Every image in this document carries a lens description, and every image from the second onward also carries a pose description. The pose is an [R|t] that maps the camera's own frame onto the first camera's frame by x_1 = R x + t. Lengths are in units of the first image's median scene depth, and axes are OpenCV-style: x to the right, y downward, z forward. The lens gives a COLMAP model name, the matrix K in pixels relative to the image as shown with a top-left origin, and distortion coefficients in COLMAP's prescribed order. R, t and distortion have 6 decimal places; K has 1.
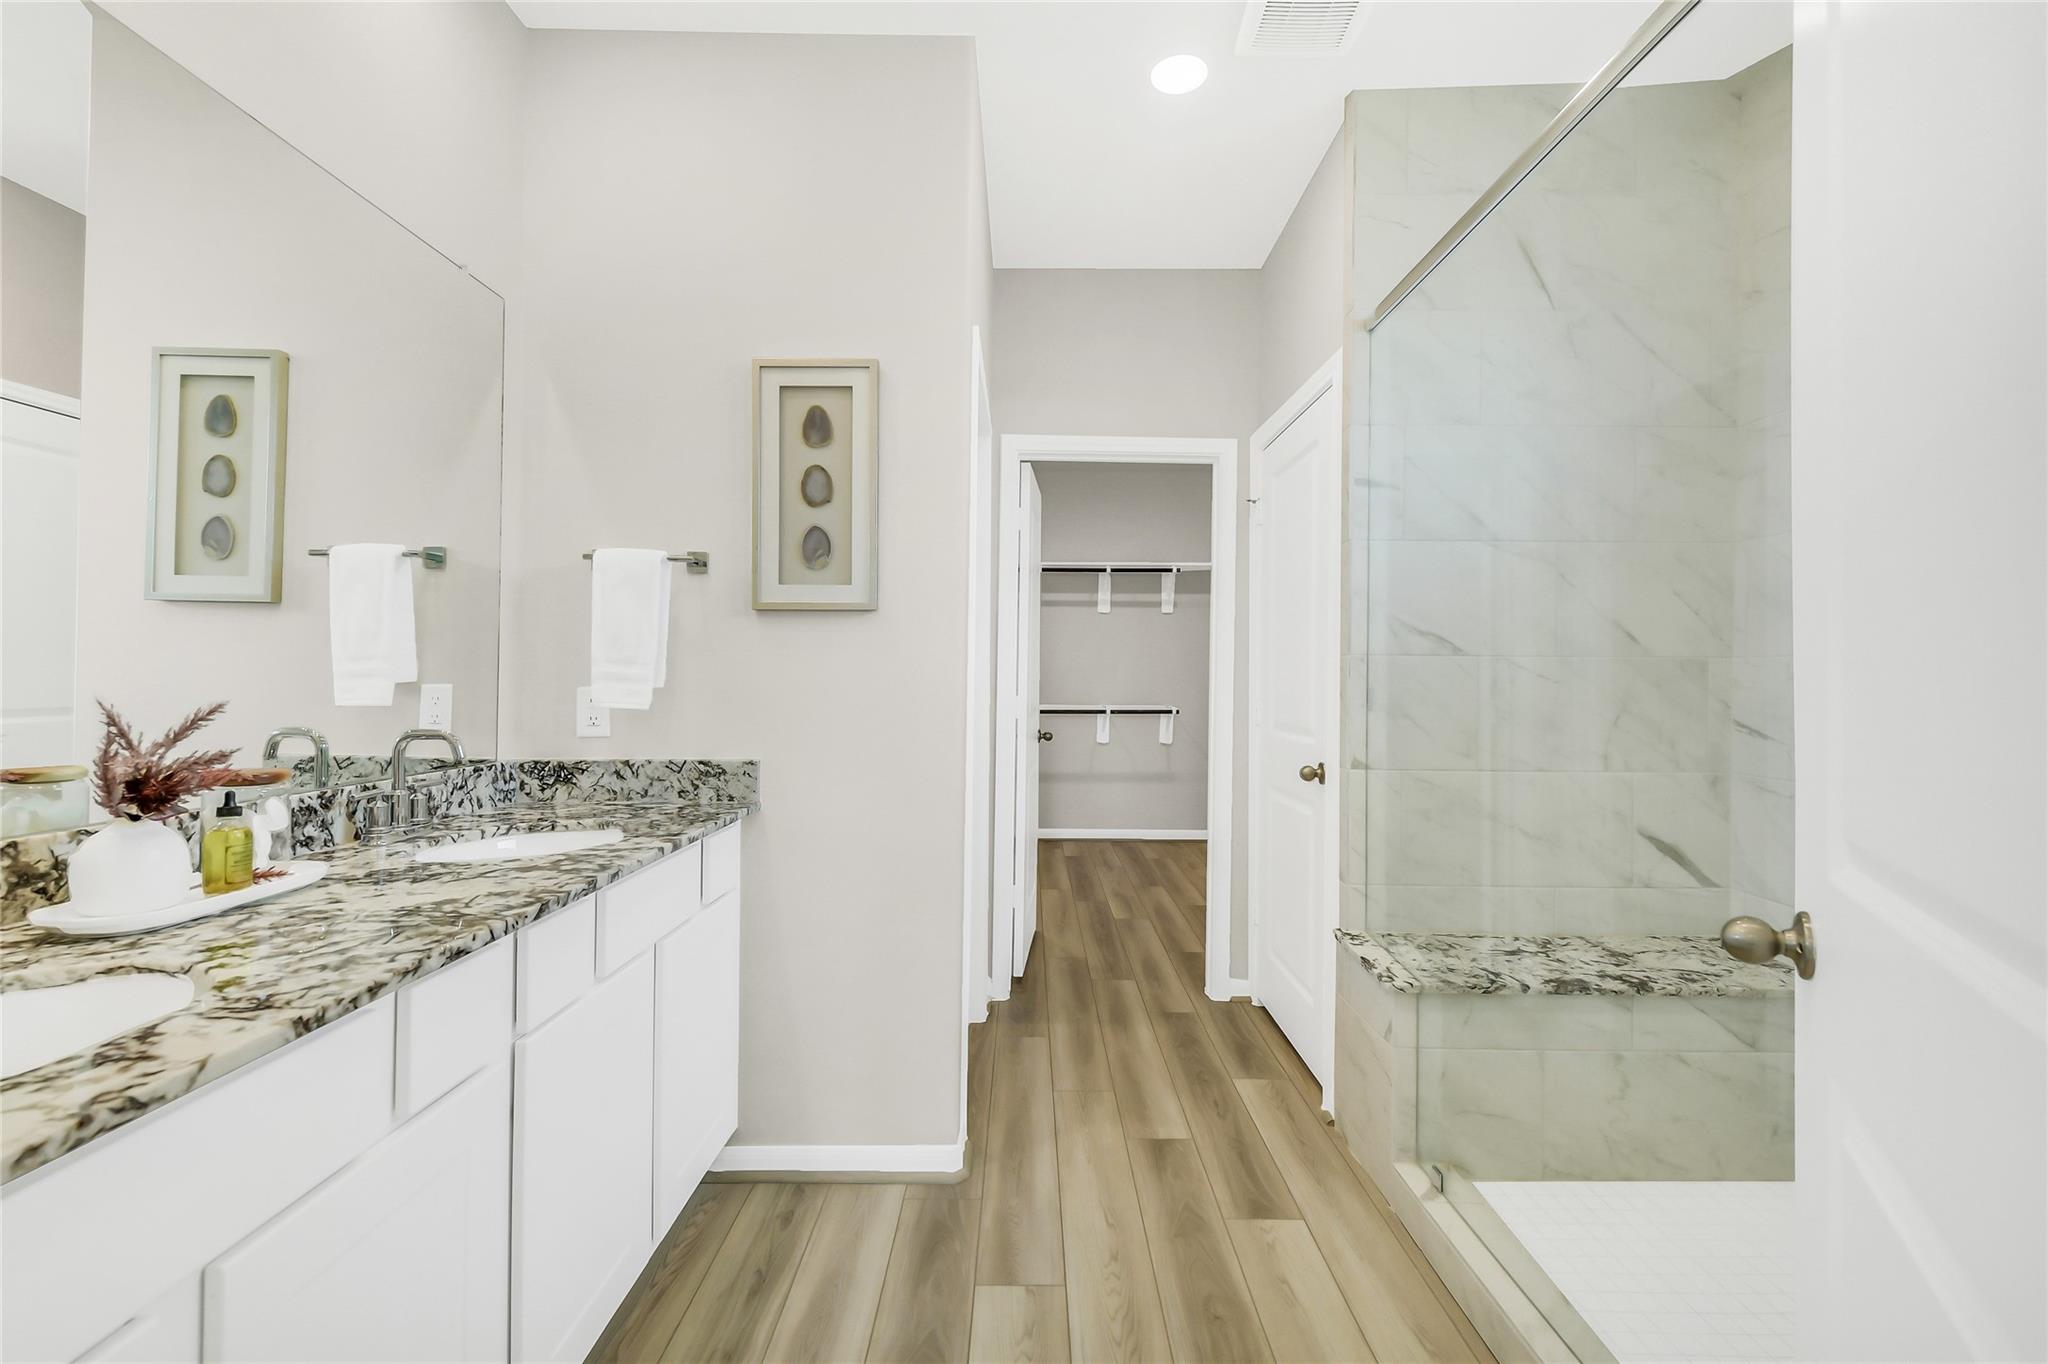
lens RADIAL K [[892.7, 0, 1001.6], [0, 892.7, 670.0], [0, 0, 1]] dist [0.013034, -0.005901]
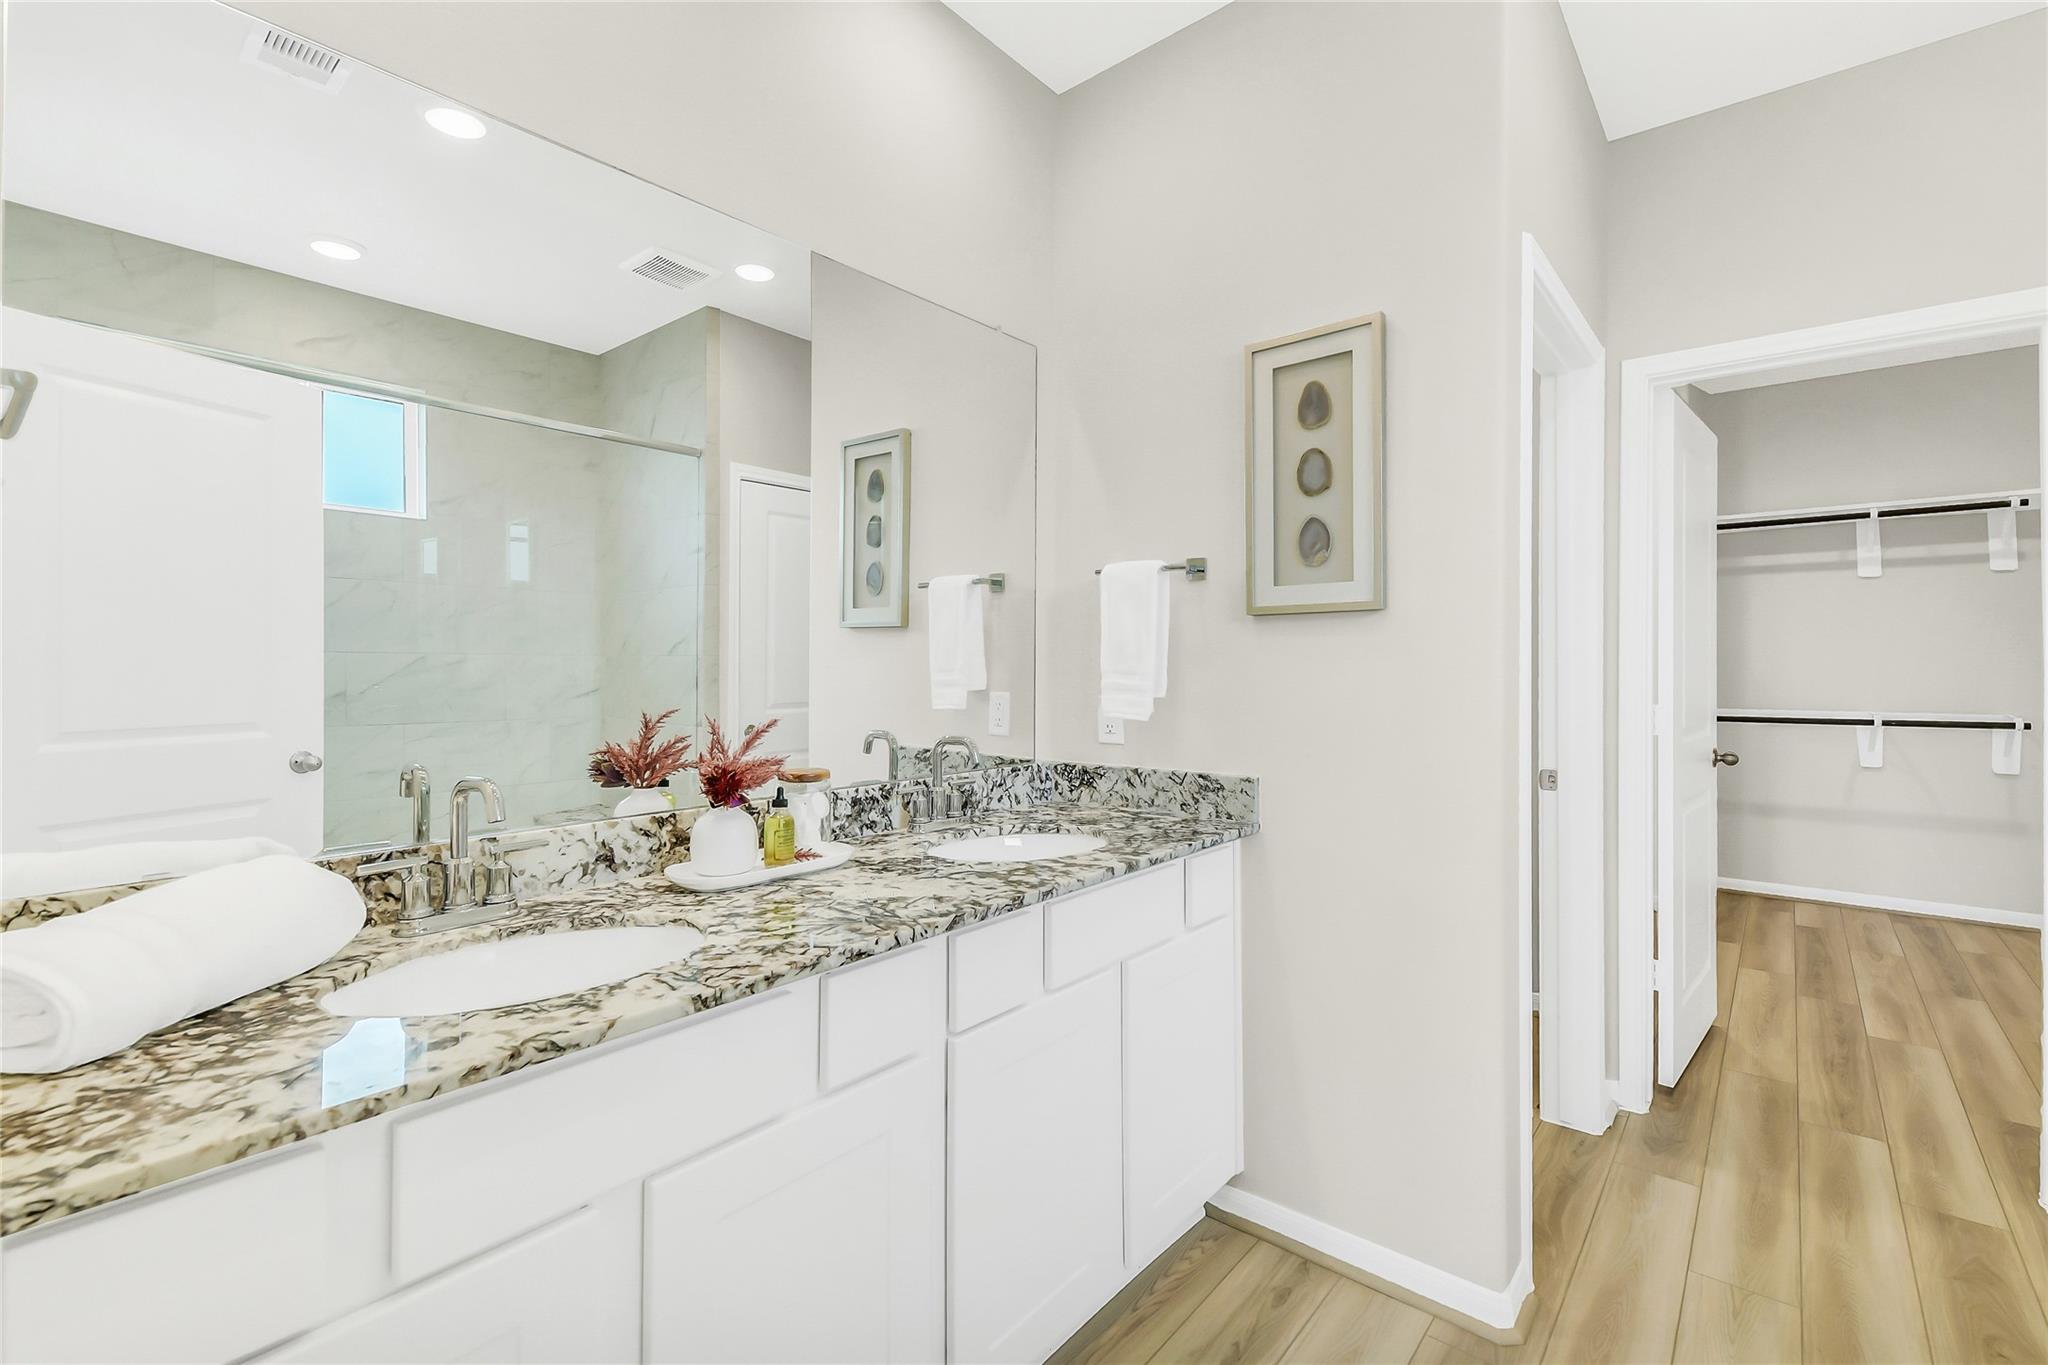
lens RADIAL K [[892.7, 0, 996.2], [0, 892.7, 656.1], [0, 0, 1]] dist [0.013034, -0.005901]
pose [[0.770056, -0.018805, -0.637700, 0.111596], [0.015539, 0.999822, -0.010719, -0.019230], [0.637787, -0.001655, 0.770211, 0.116990]]
